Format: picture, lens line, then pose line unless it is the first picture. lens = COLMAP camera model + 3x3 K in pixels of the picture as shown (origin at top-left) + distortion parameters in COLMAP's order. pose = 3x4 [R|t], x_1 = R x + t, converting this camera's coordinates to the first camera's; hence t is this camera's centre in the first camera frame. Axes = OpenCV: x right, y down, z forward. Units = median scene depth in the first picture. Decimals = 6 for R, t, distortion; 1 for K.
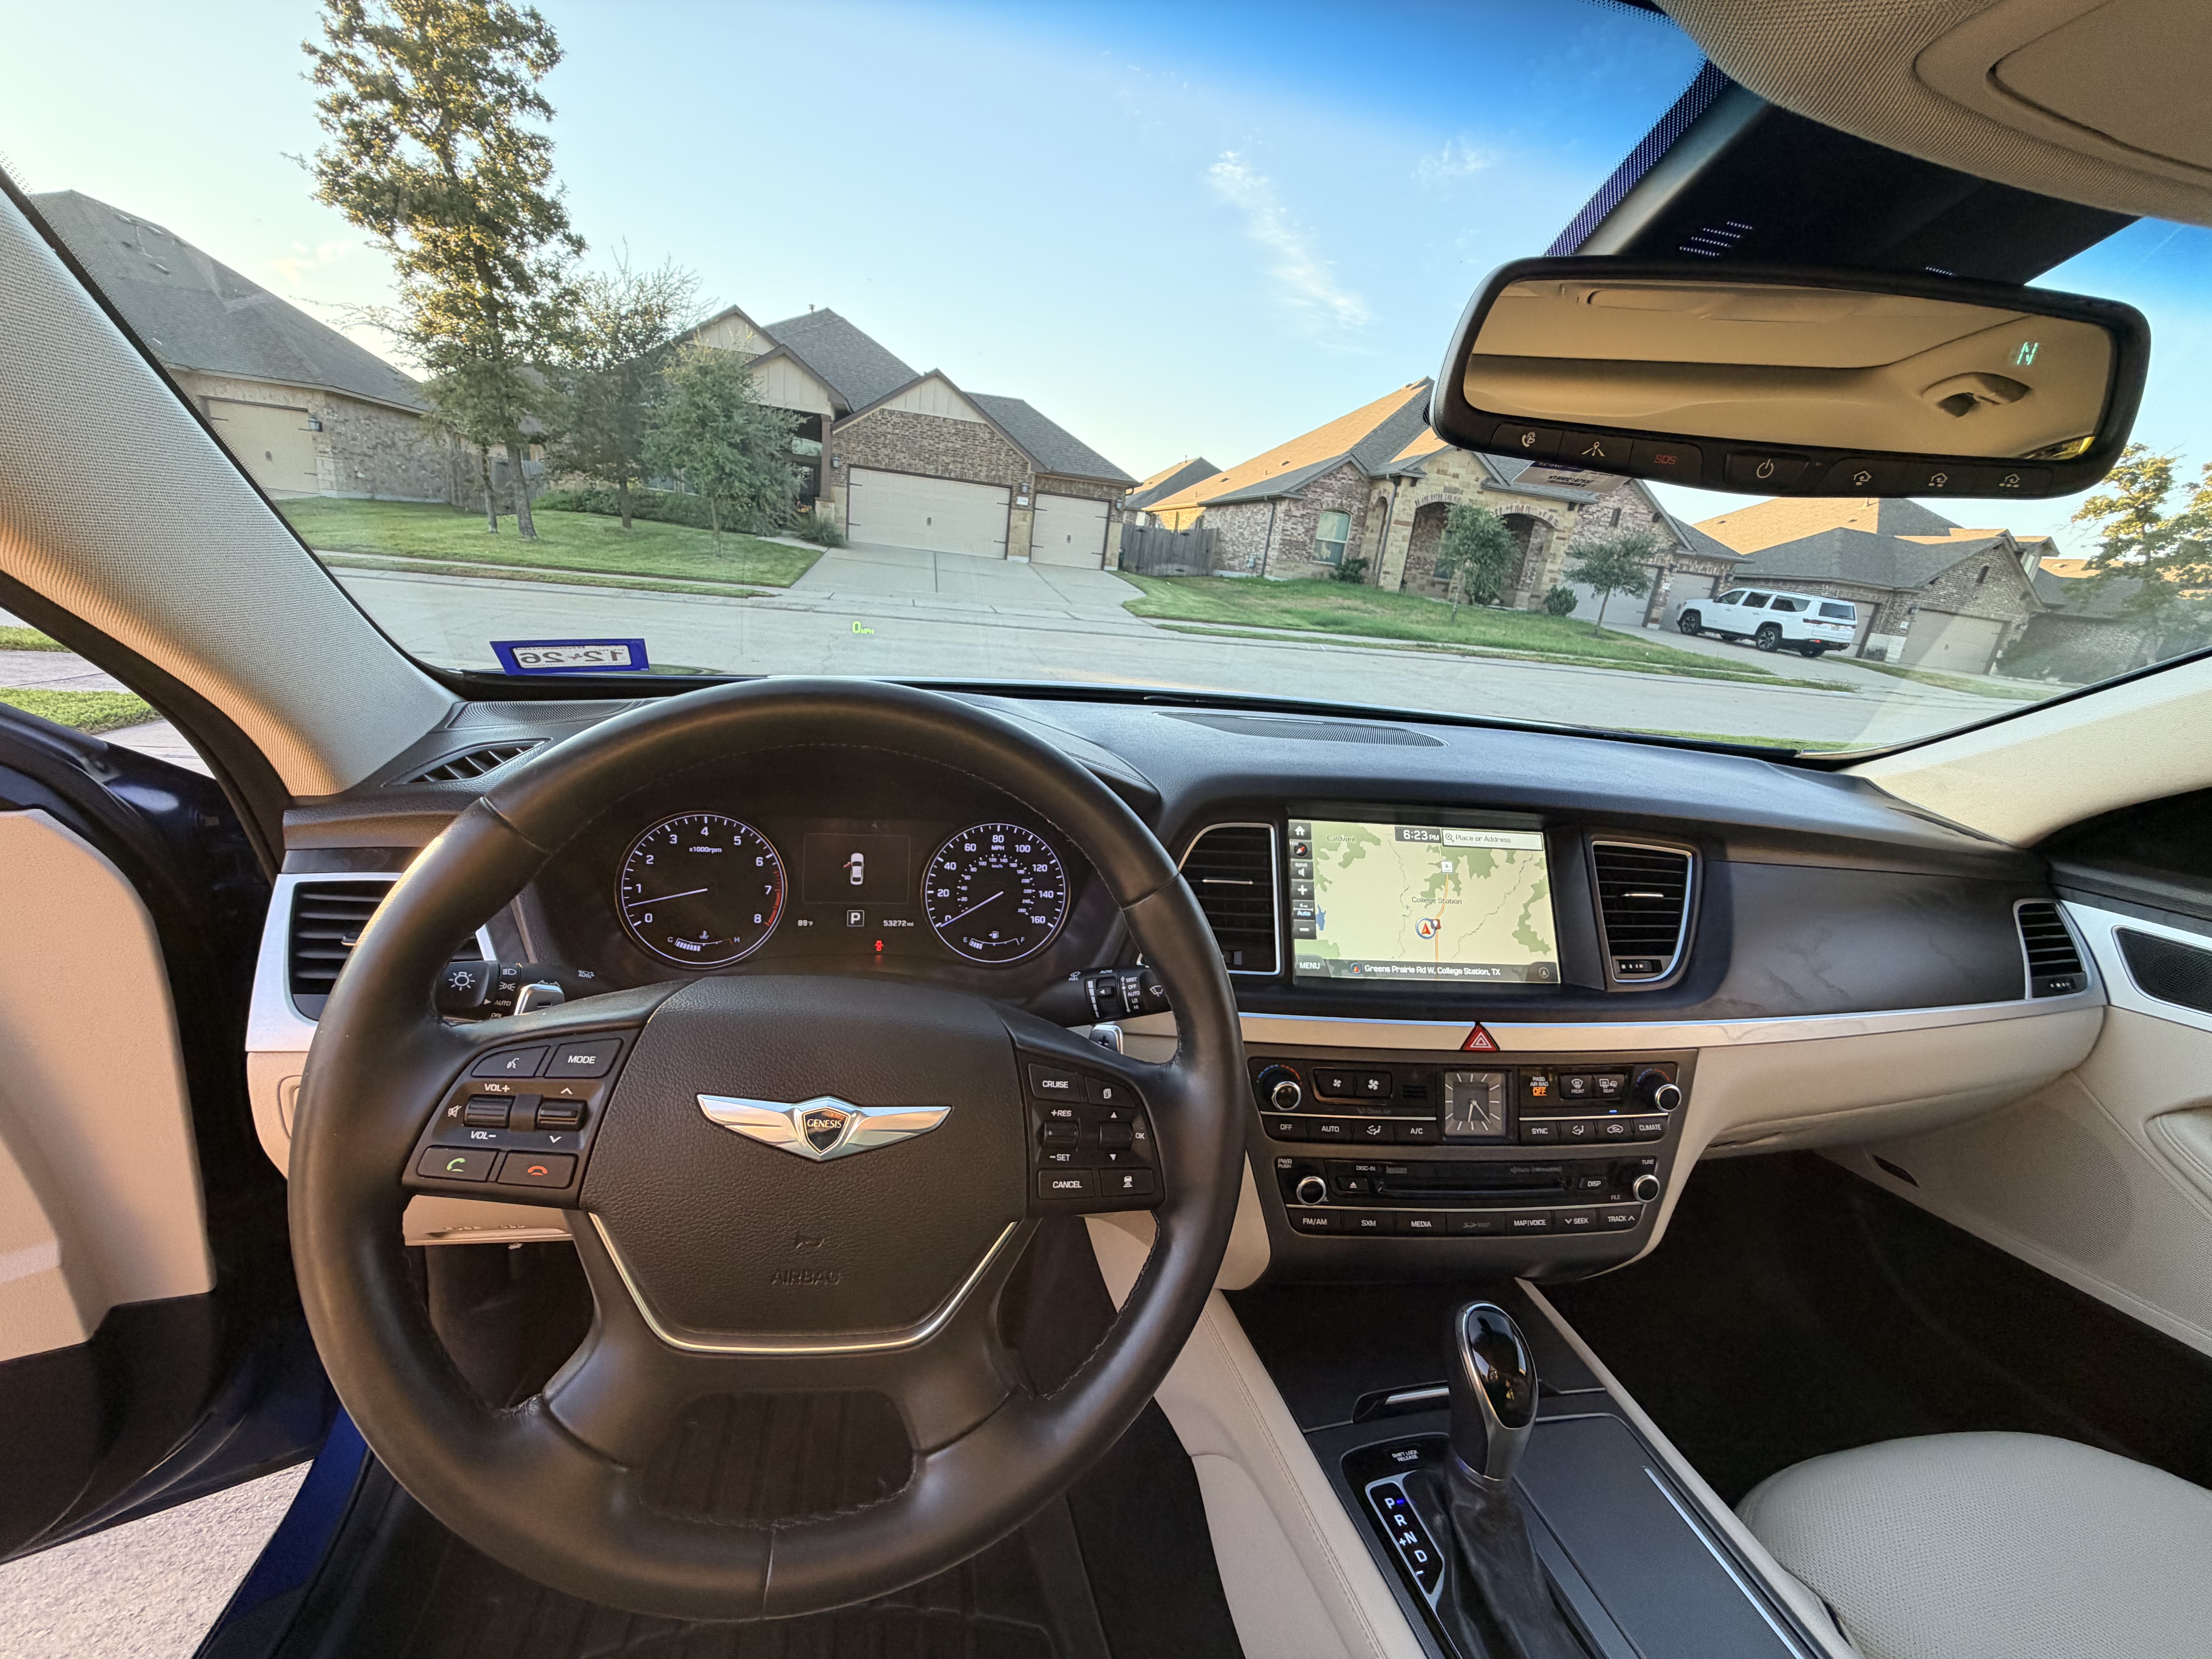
lens RADIAL K [[882.3, 0, 1106.0], [0, 882.3, 829.5], [0, 0, 1]] dist [0.000492, -0.000789]
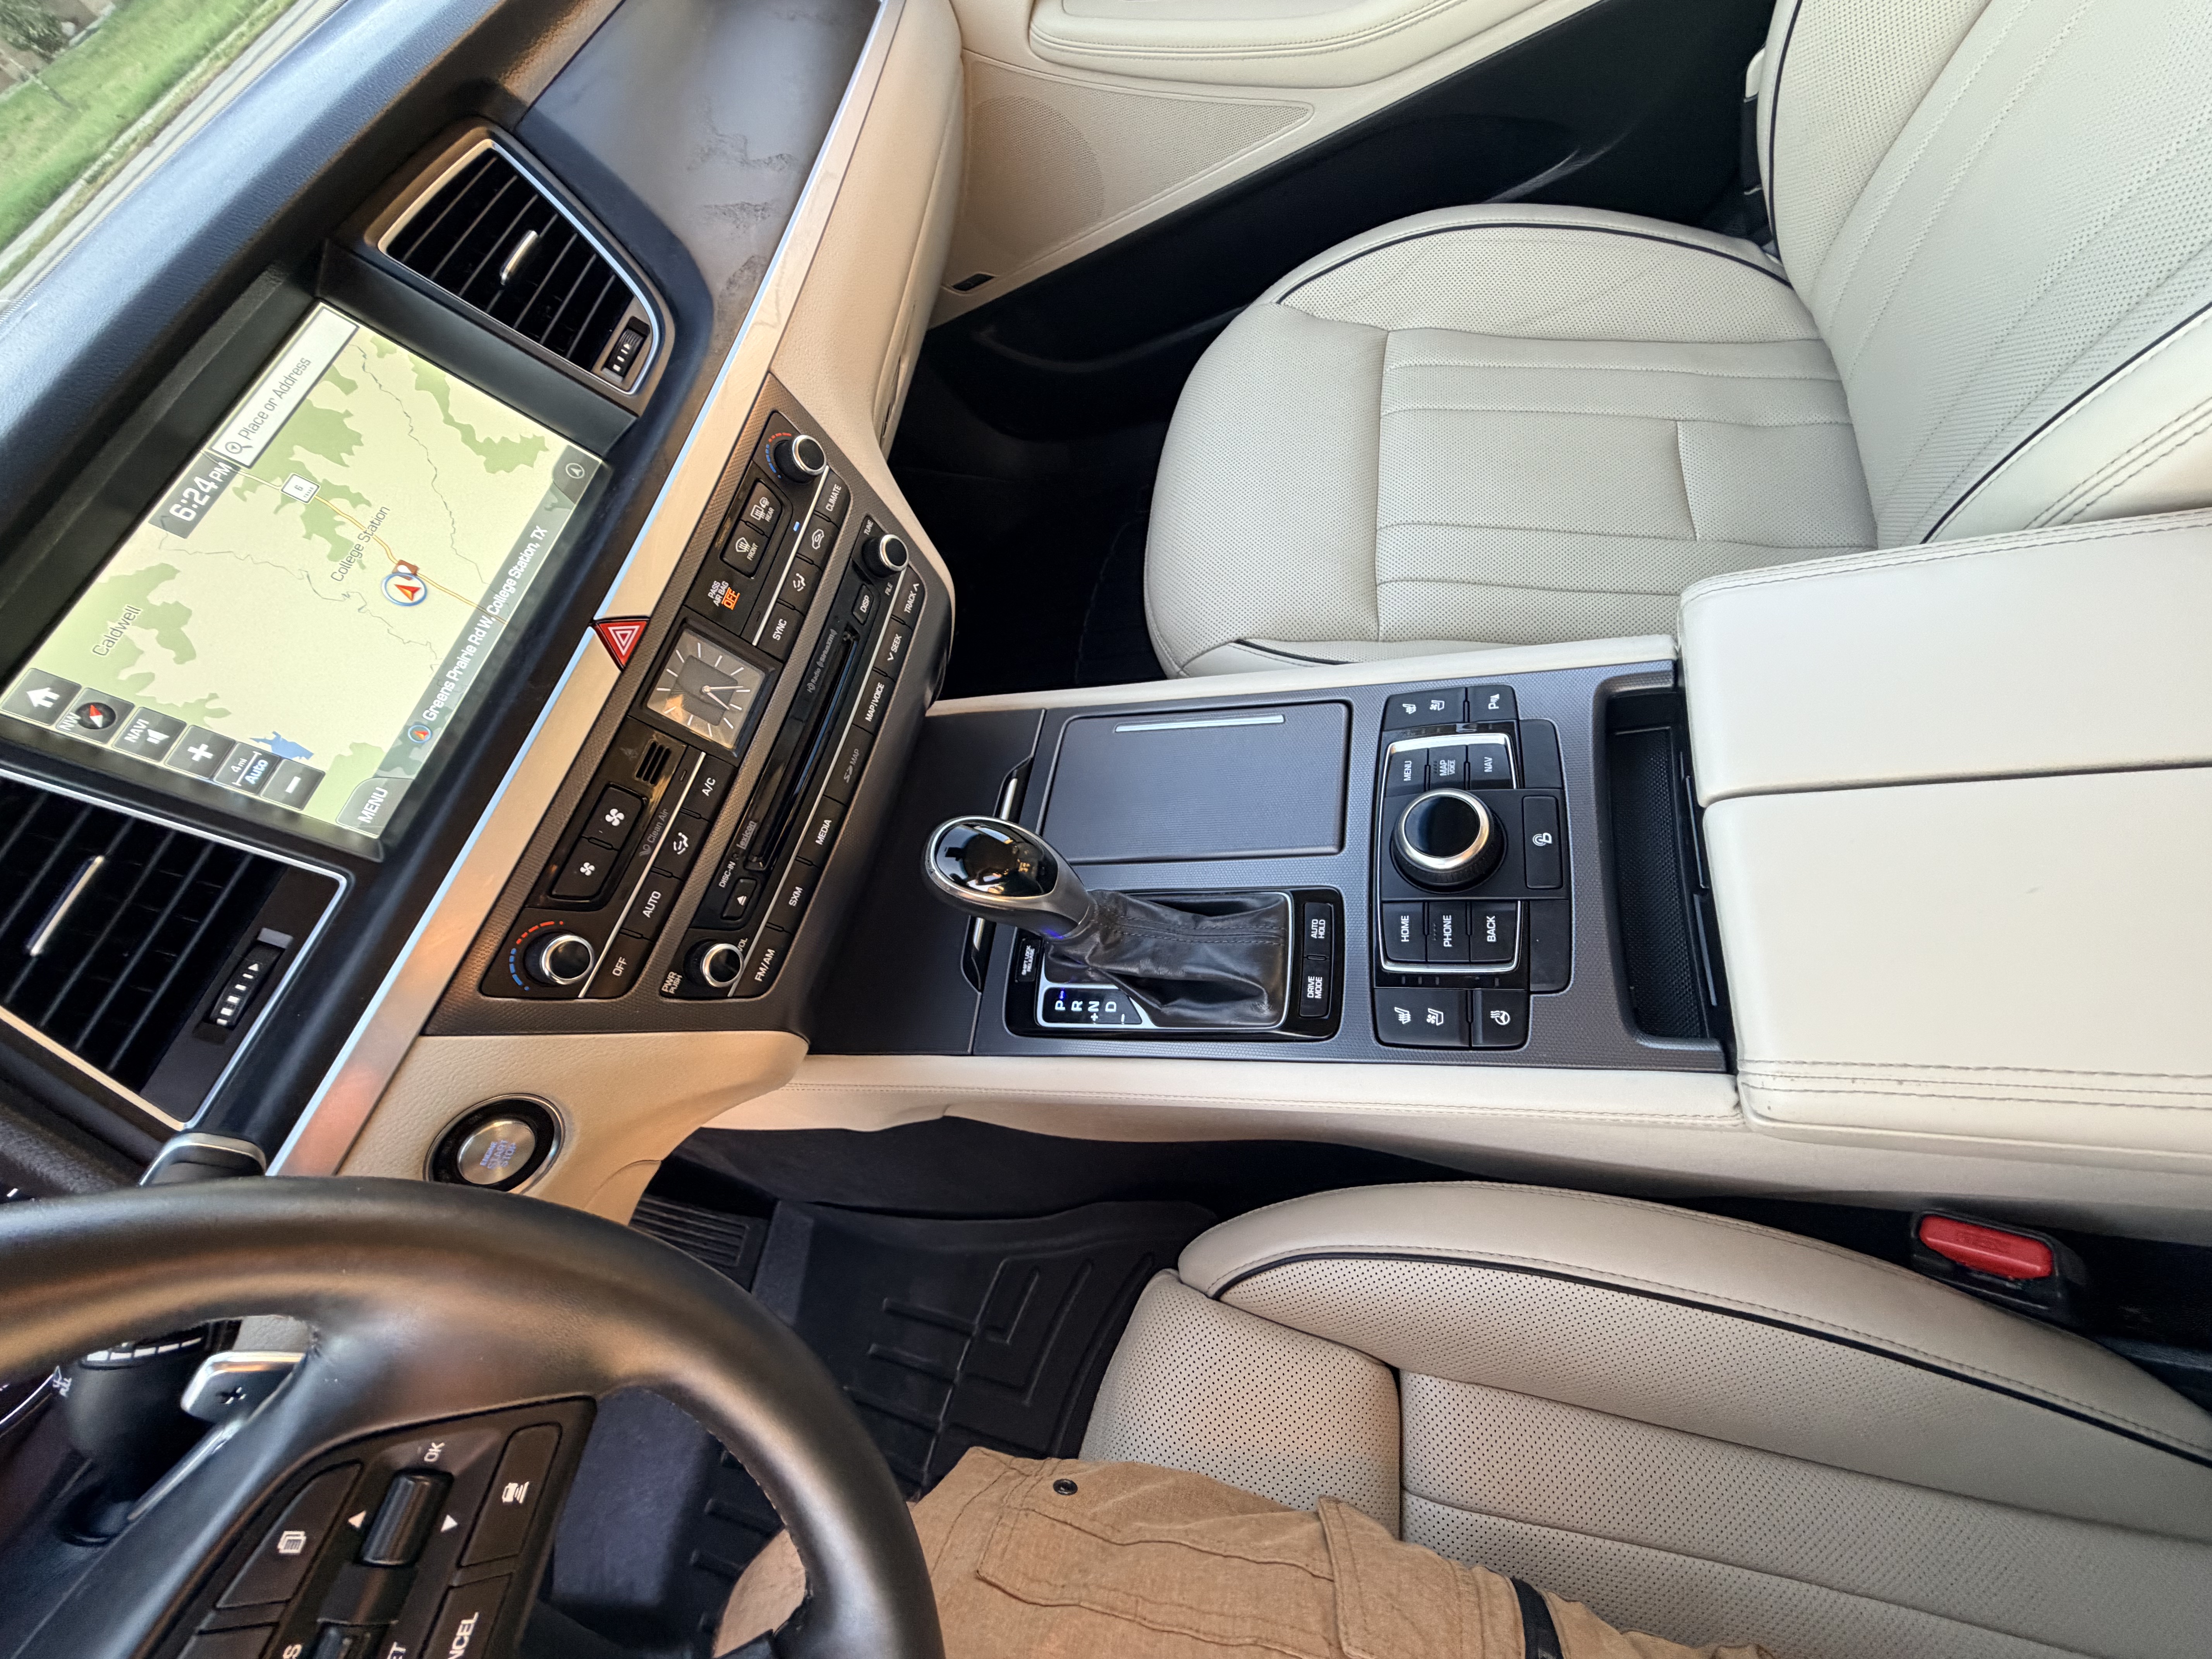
lens RADIAL K [[882.3, 0, 1106.0], [0, 882.3, 829.5], [0, 0, 1]] dist [0.000492, -0.000789]
pose [[0.311742, -0.921921, 0.229955, 0.233372], [0.631256, 0.381838, 0.675067, 0.073597], [-0.710164, -0.065286, 0.701003, 0.256169]]
